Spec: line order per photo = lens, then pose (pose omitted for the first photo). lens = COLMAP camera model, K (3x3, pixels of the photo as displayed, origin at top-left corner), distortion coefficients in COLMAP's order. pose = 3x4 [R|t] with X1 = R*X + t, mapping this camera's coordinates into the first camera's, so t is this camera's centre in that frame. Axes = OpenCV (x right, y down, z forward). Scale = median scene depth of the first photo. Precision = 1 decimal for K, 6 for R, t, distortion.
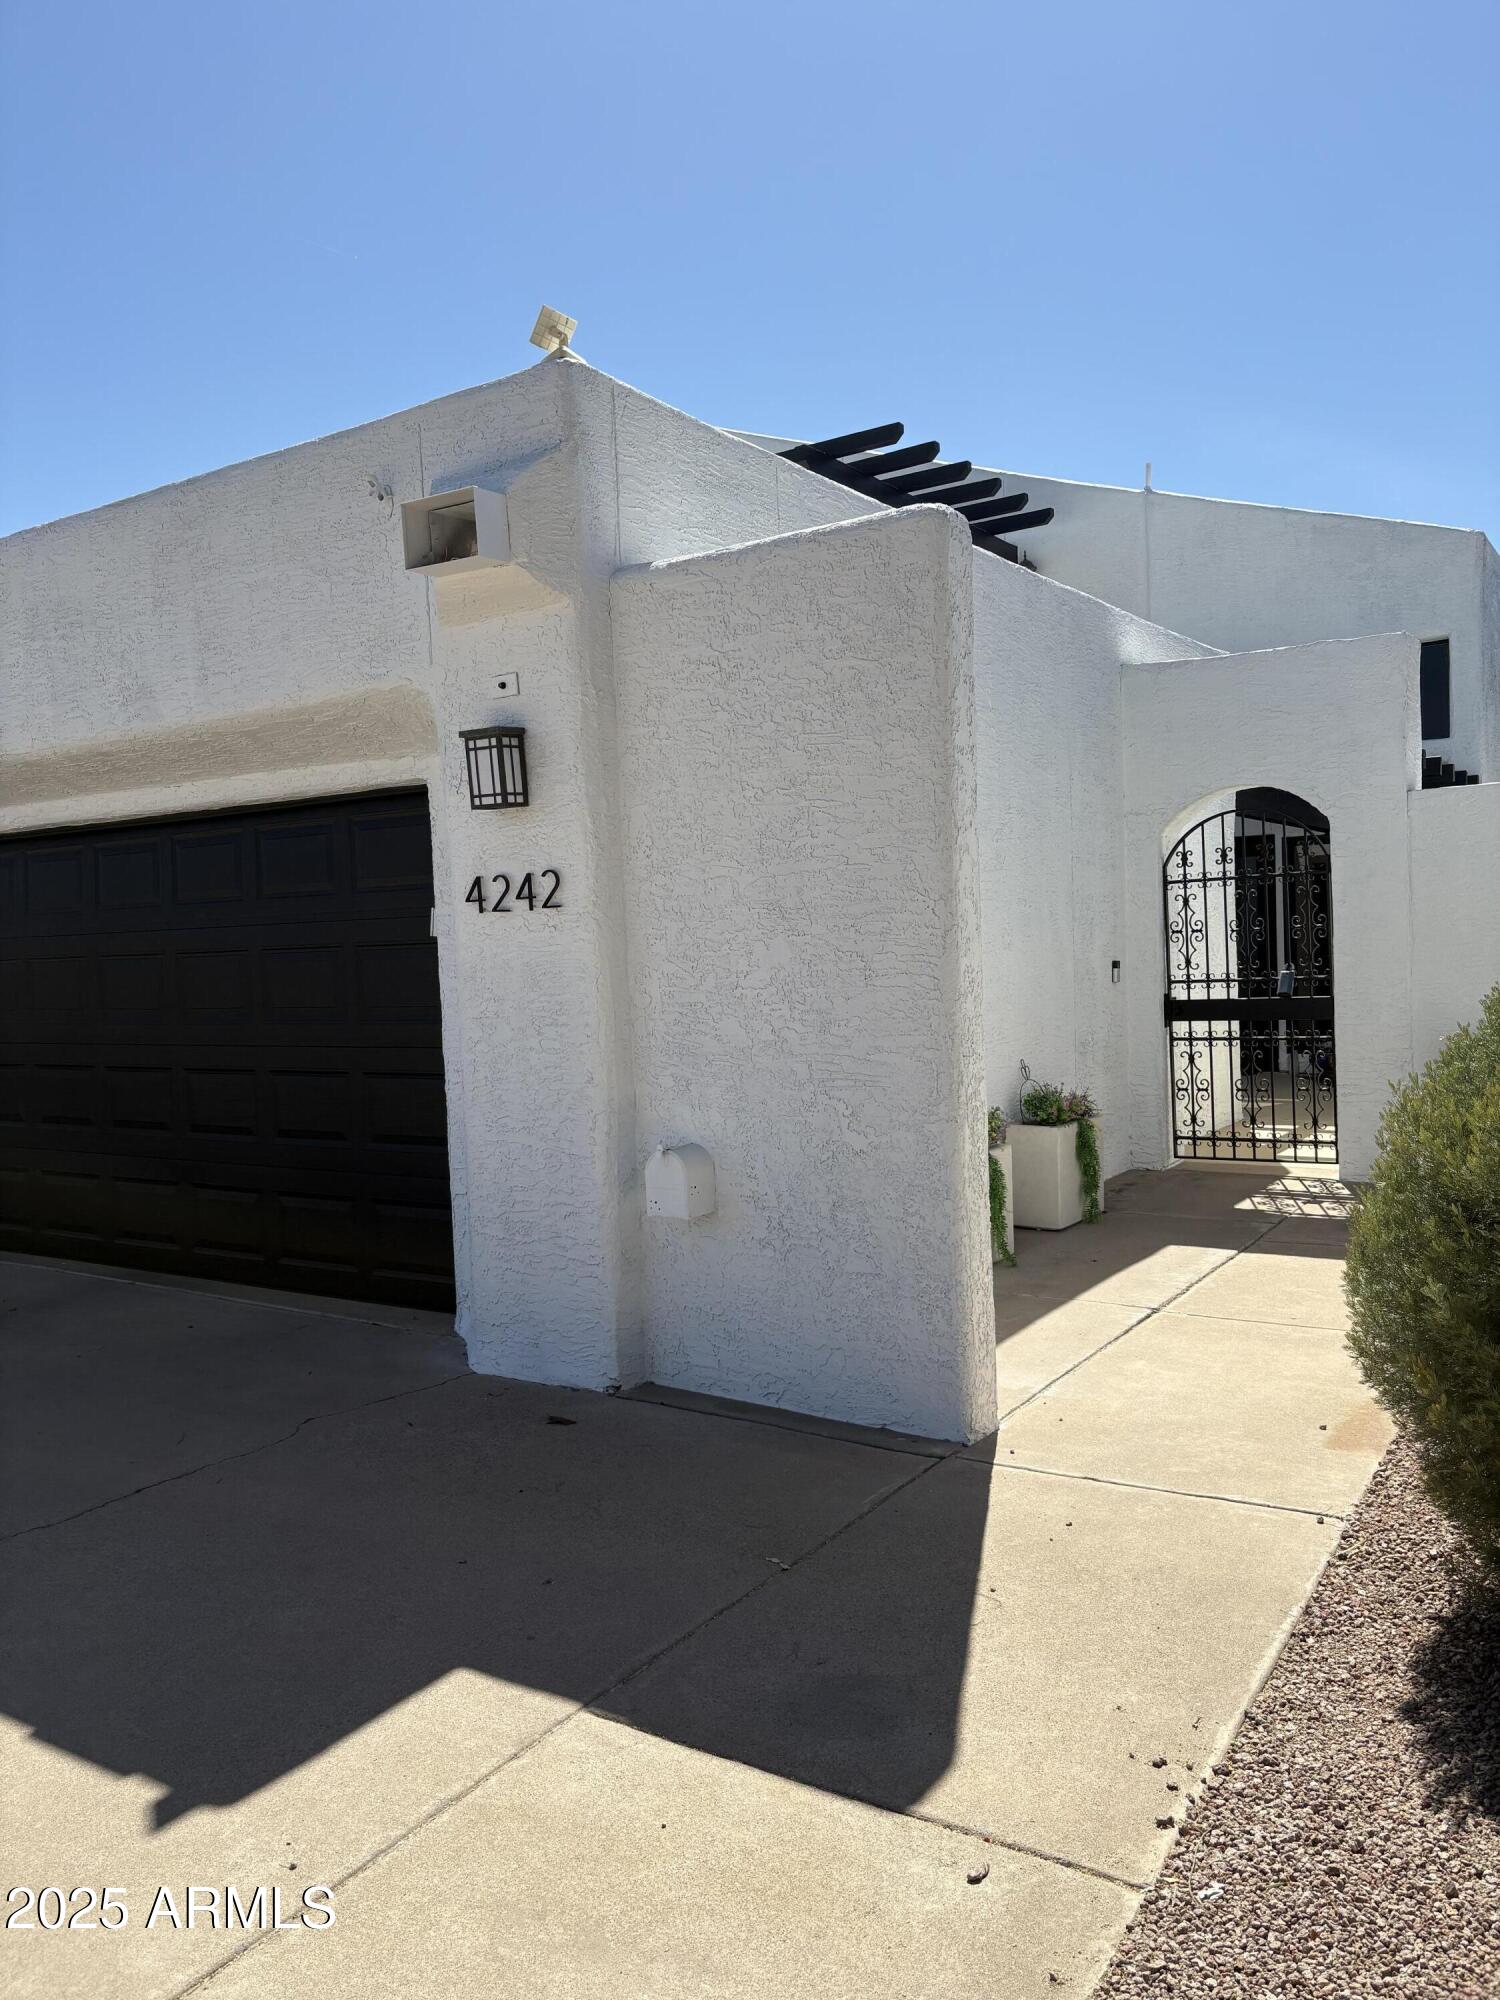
lens RADIAL K [[1527.5, 0, 750.0], [0, 1527.5, 994.4], [0, 0, 1]] dist [-0.009828, -0.009140]
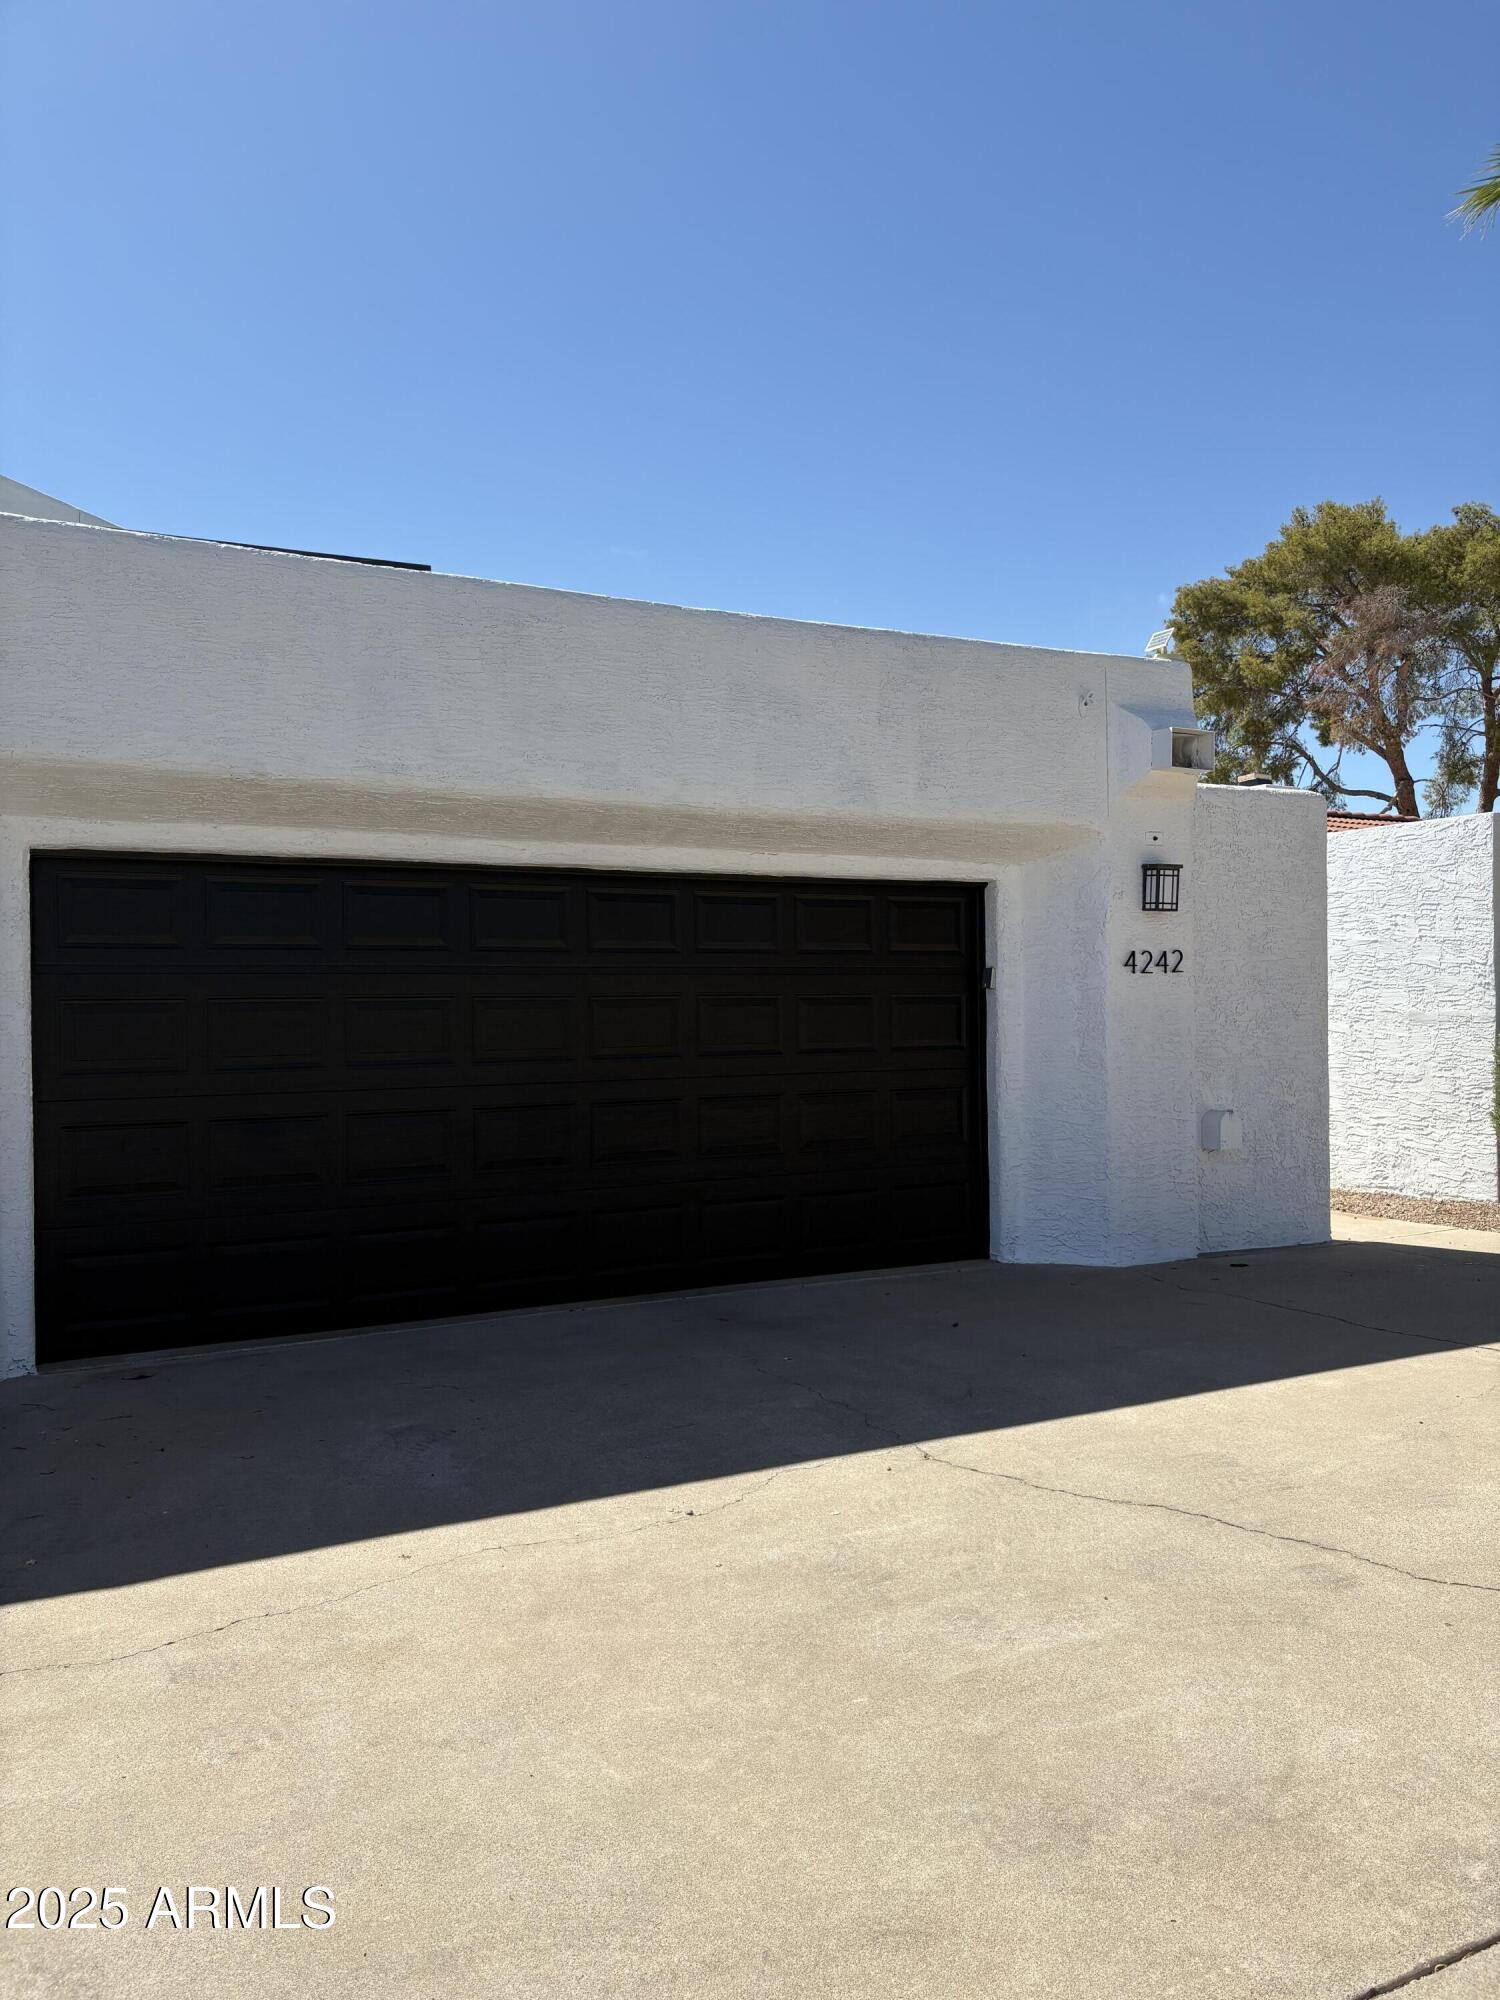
lens RADIAL K [[1527.5, 0, 750.0], [0, 1527.5, 1004.8], [0, 0, 1]] dist [-0.009828, -0.009140]
pose [[0.500678, 0.043944, 0.864518, -1.801342], [0.039463, 0.996514, -0.073508, 0.083309], [-0.864734, 0.070920, 0.497198, 0.560544]]
